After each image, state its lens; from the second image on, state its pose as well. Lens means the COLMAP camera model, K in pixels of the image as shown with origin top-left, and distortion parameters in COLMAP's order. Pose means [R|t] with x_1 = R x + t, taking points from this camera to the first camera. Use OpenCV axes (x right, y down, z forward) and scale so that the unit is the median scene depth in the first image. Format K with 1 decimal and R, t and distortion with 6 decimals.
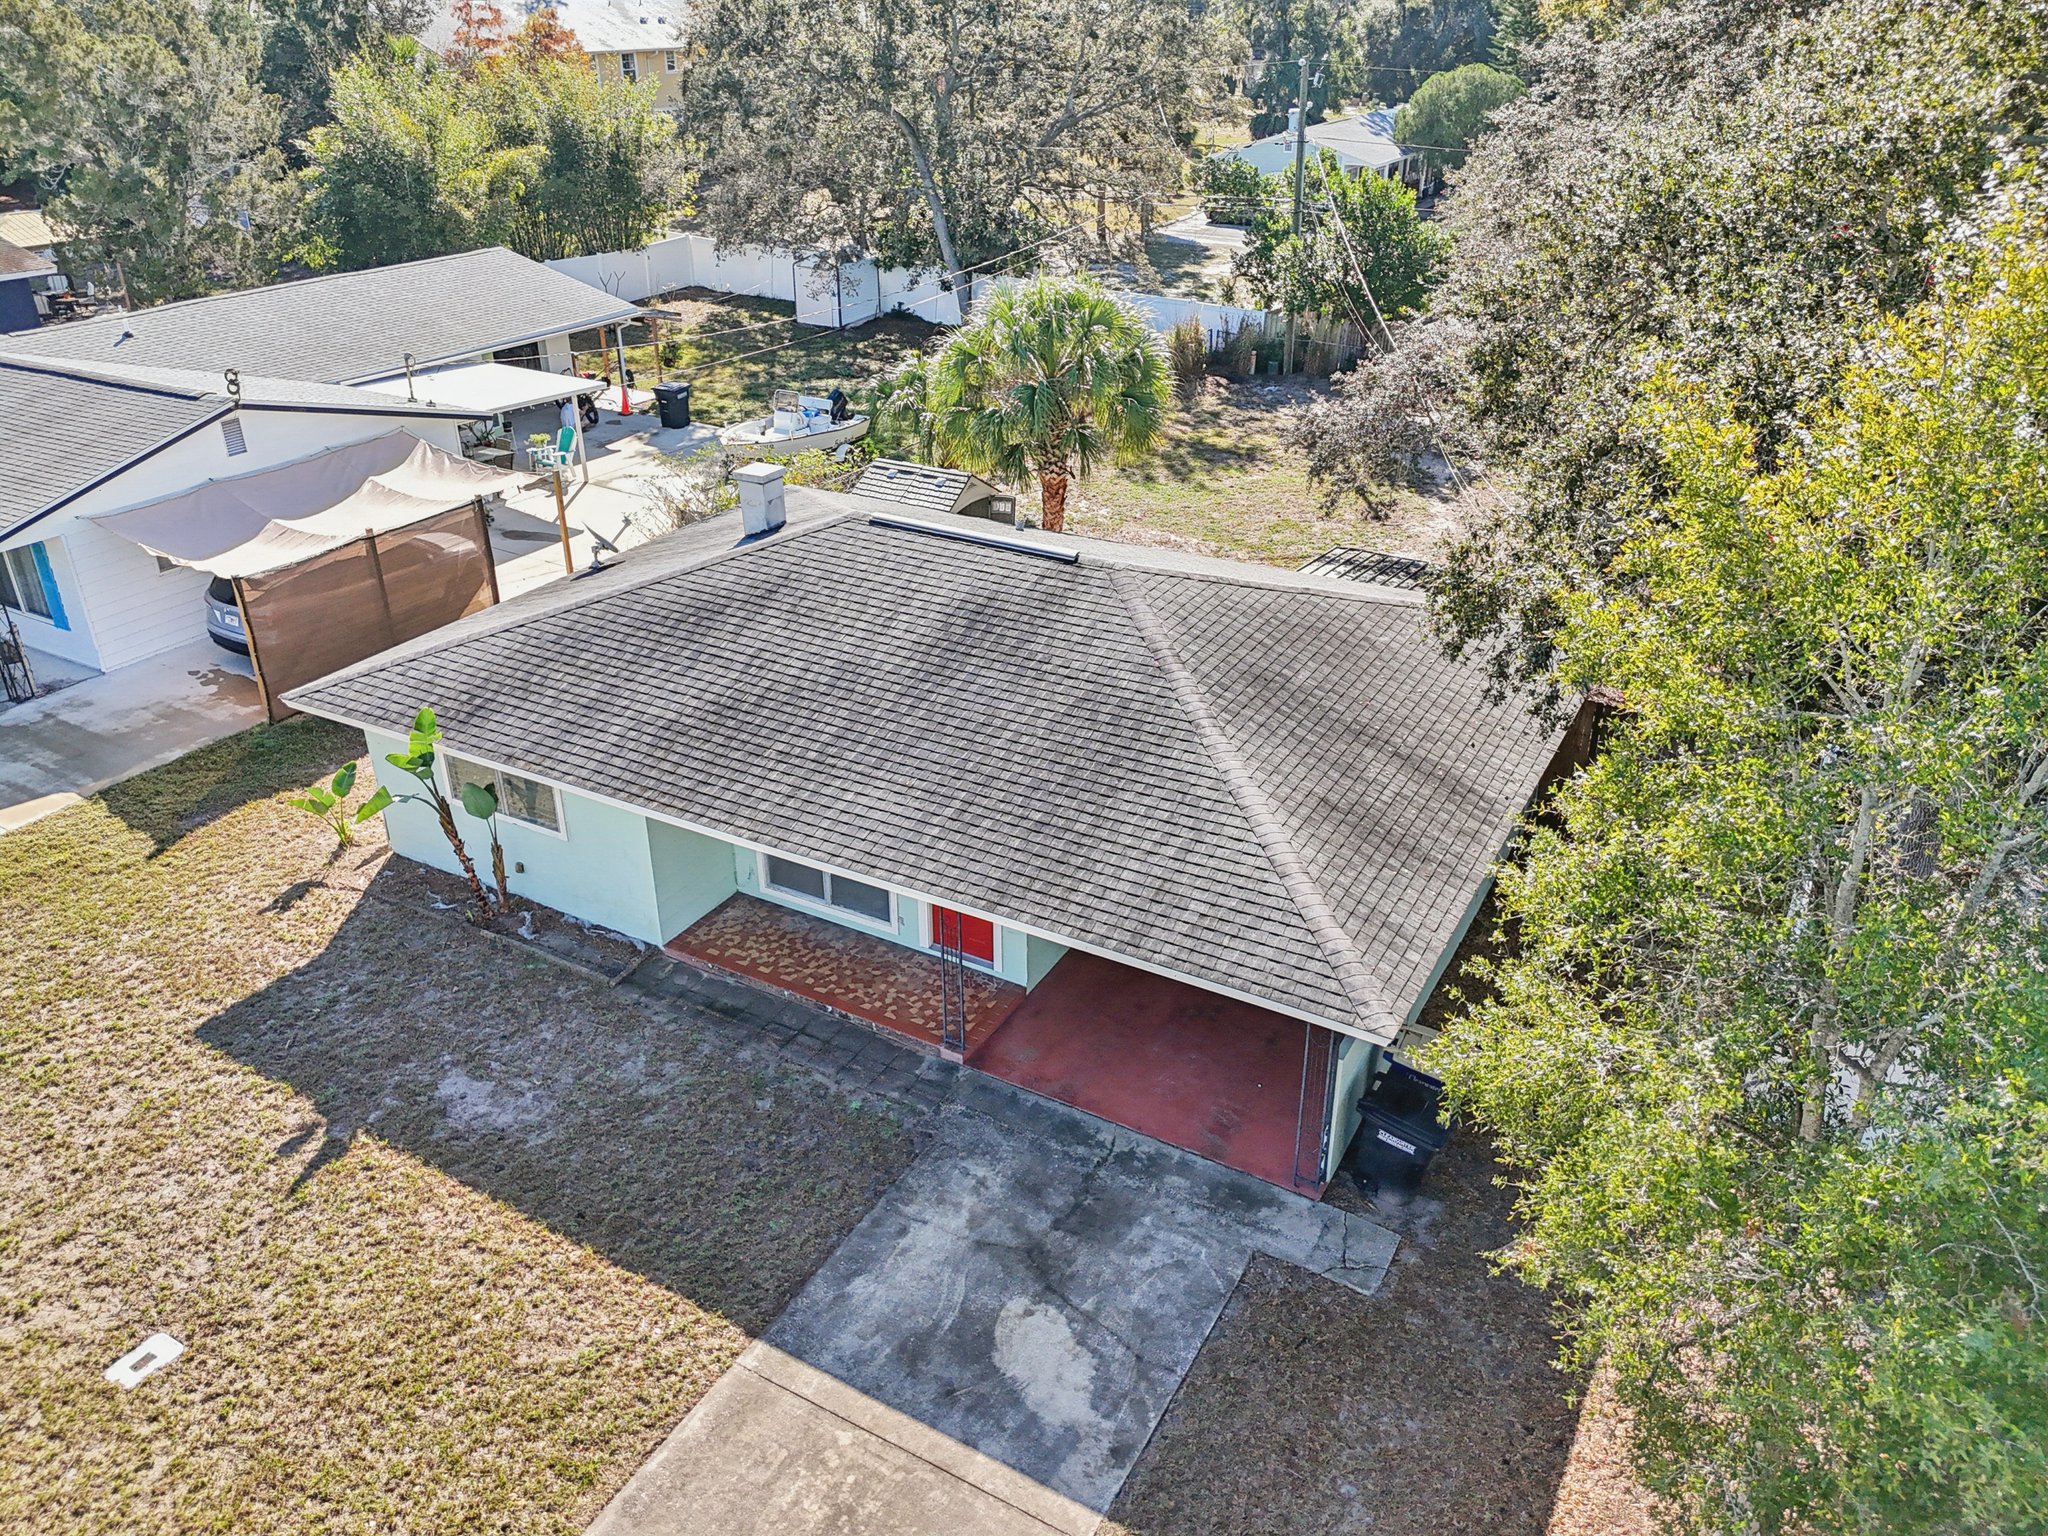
lens RADIAL K [[1519.3, 0, 1018.6], [0, 1519.3, 780.2], [0, 0, 1]] dist [0.091957, -0.107801]
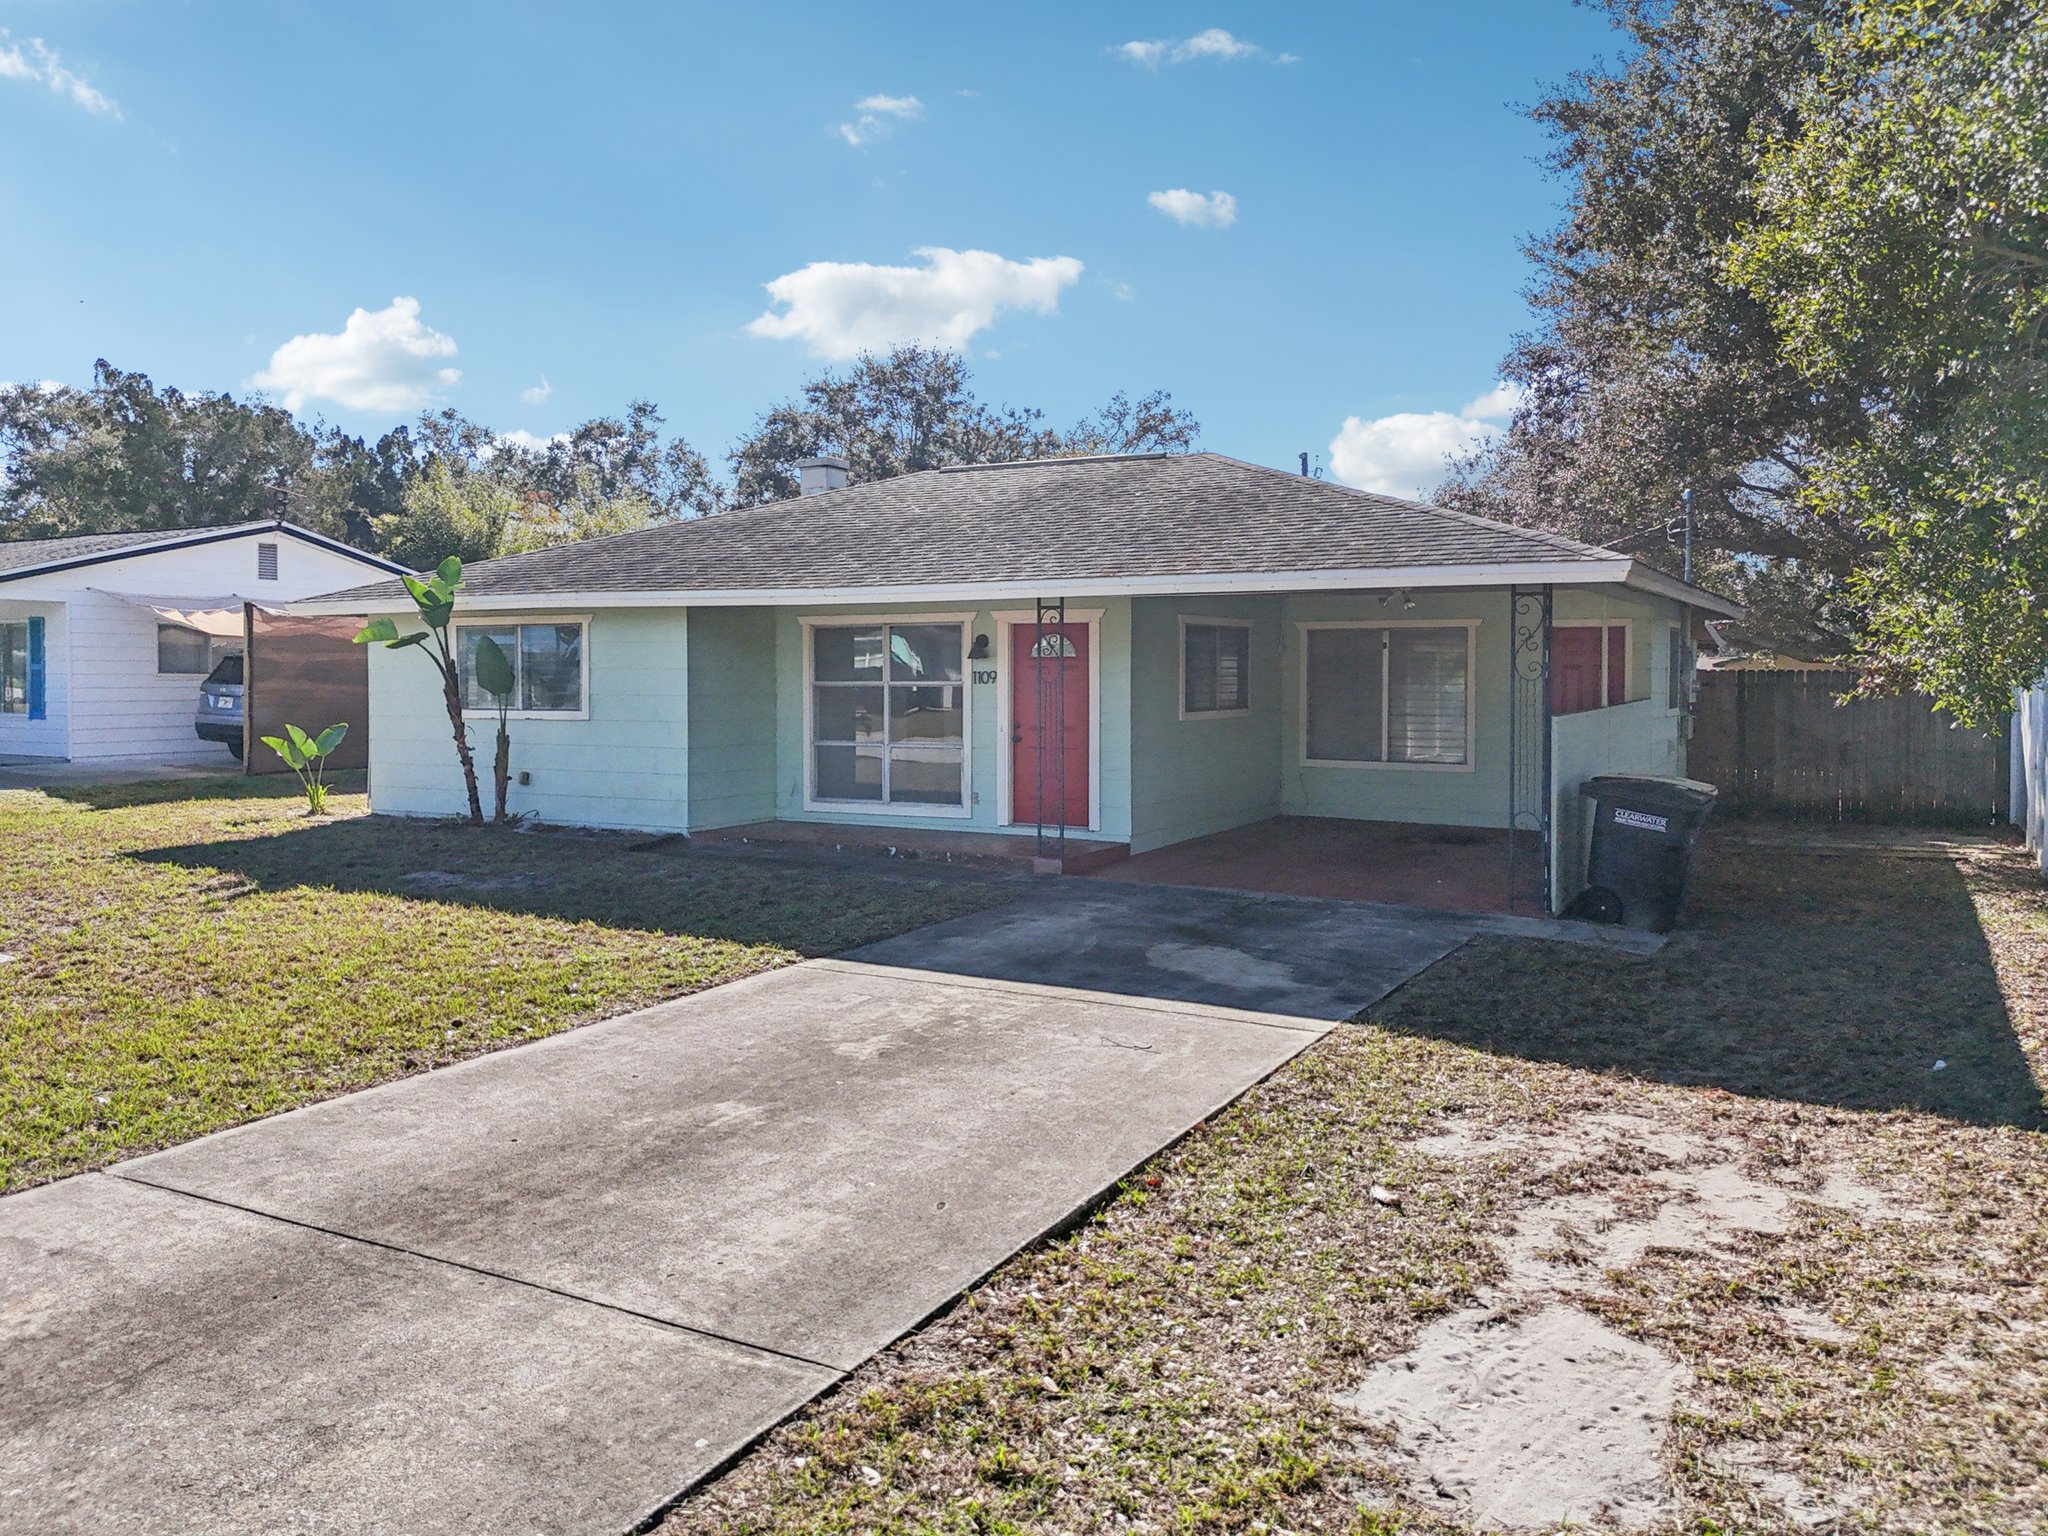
lens RADIAL K [[1533.4, 0, 1024.0], [0, 1533.4, 768.0], [0, 0, 1]] dist [0.052946, -0.008110]
pose [[0.999838, 0.007789, 0.016232, -0.072219], [-0.000369, 0.910251, -0.414056, 0.483015], [-0.018000, 0.413983, 0.910107, 0.248798]]
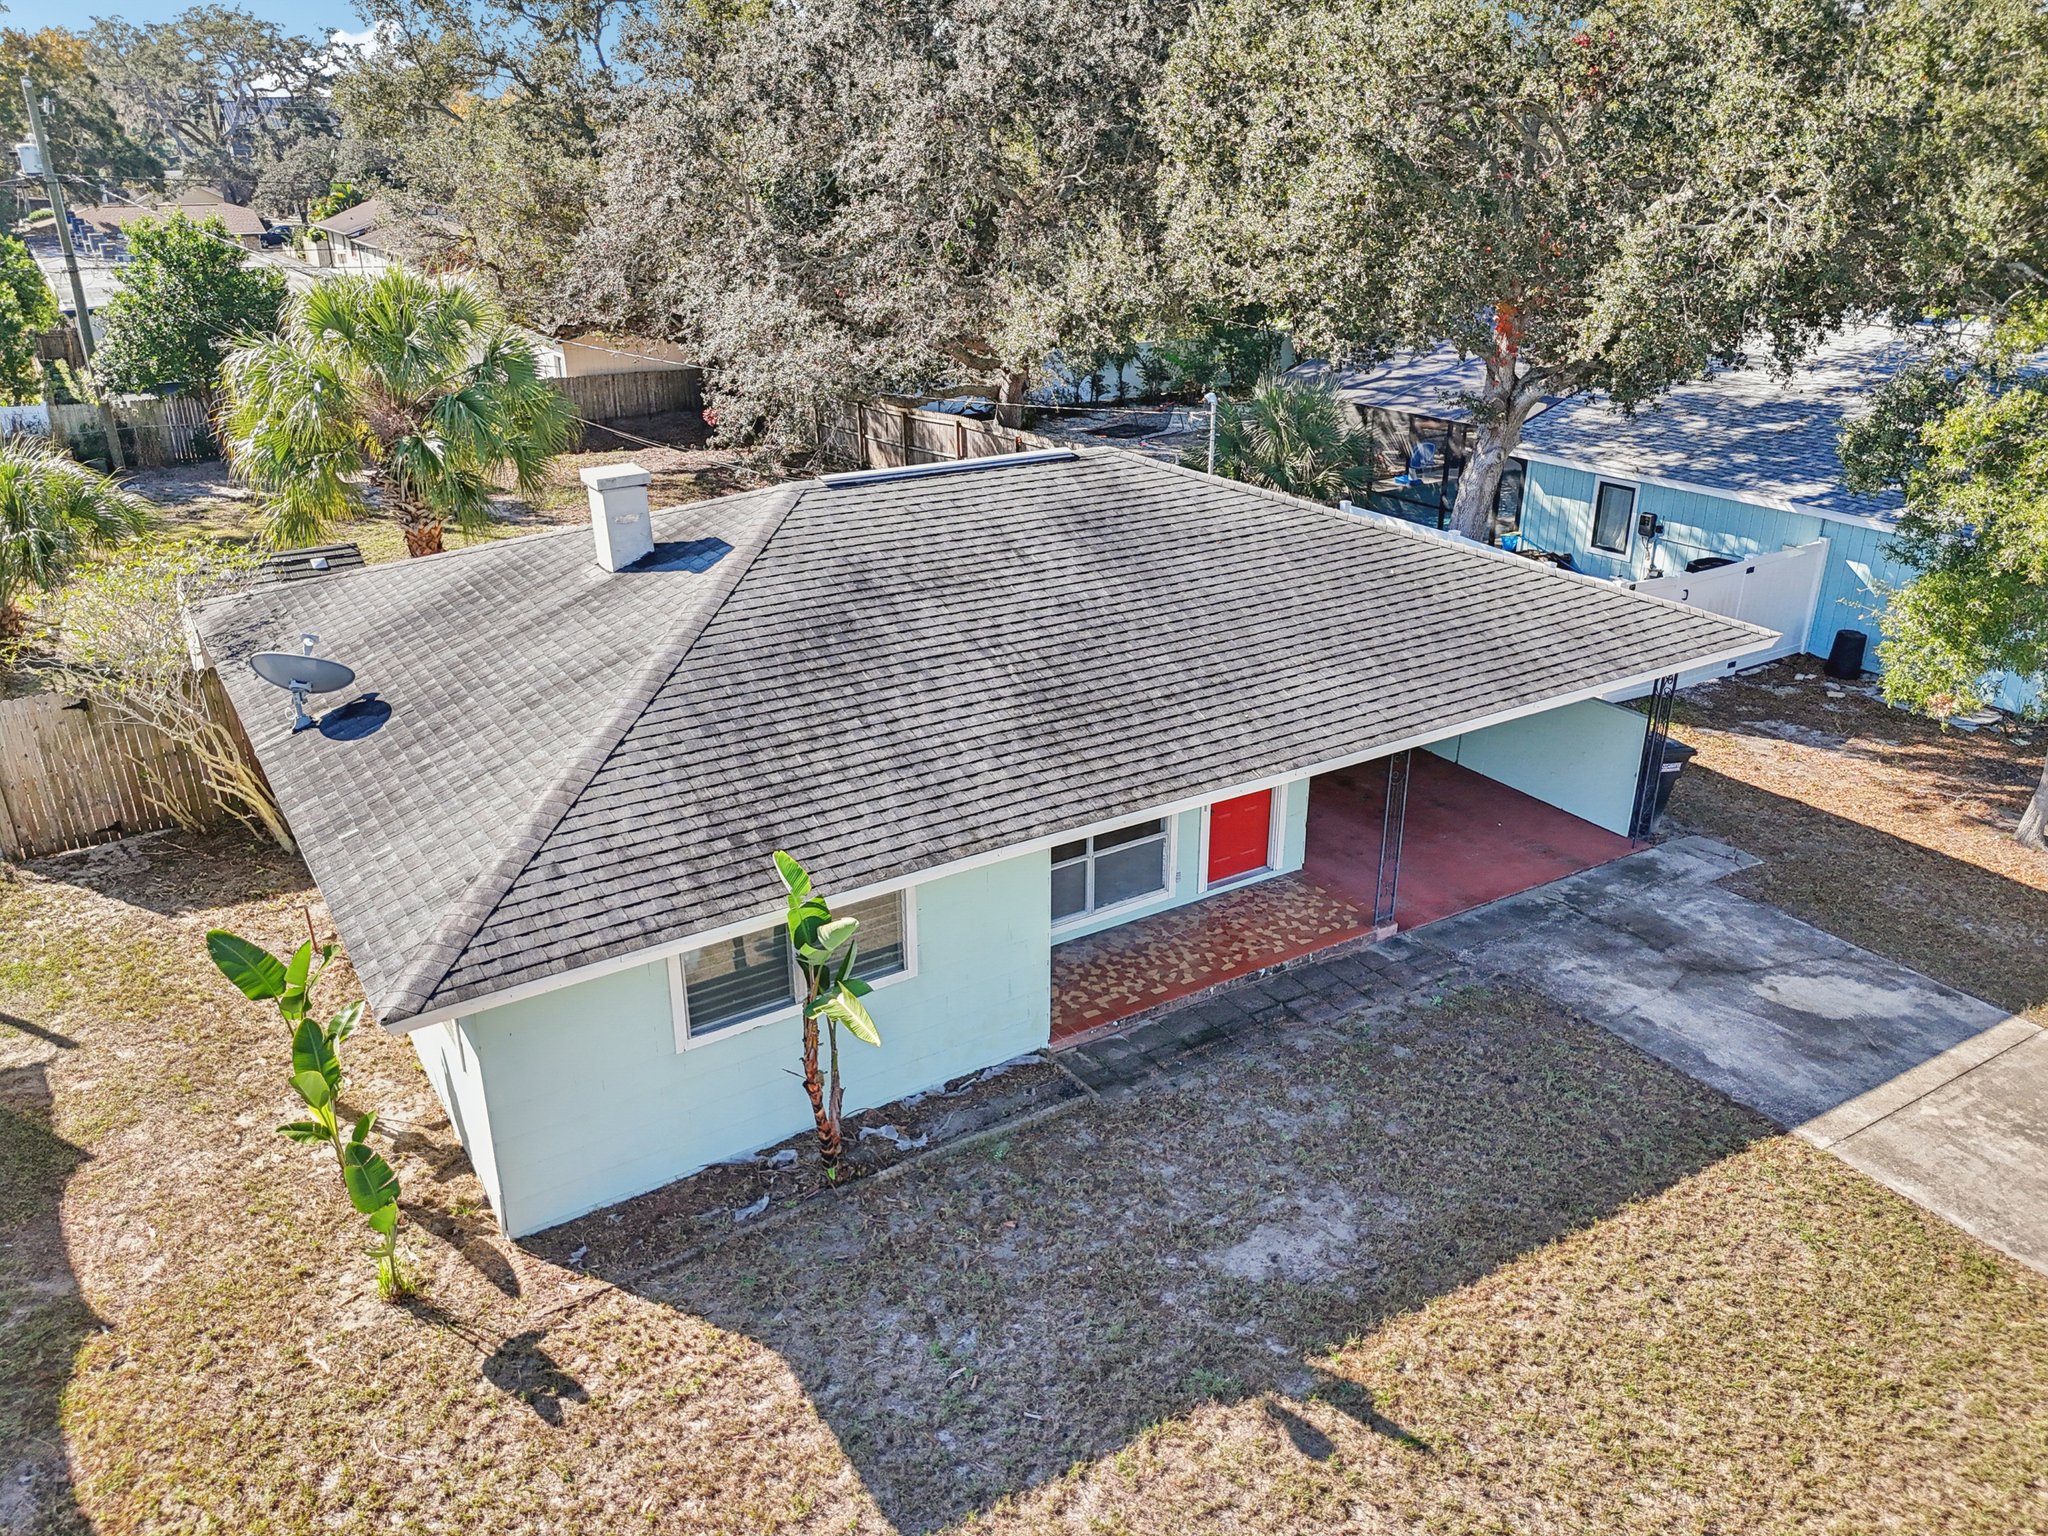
lens RADIAL K [[1470.8, 0, 1018.1], [0, 1470.8, 824.3], [0, 0, 1]] dist [0.095656, -0.113705]
pose [[0.468736, -0.368480, 0.802813, -0.876449], [0.411167, 0.895395, 0.170907, -0.128646], [-0.781811, 0.249980, 0.571211, 0.662146]]
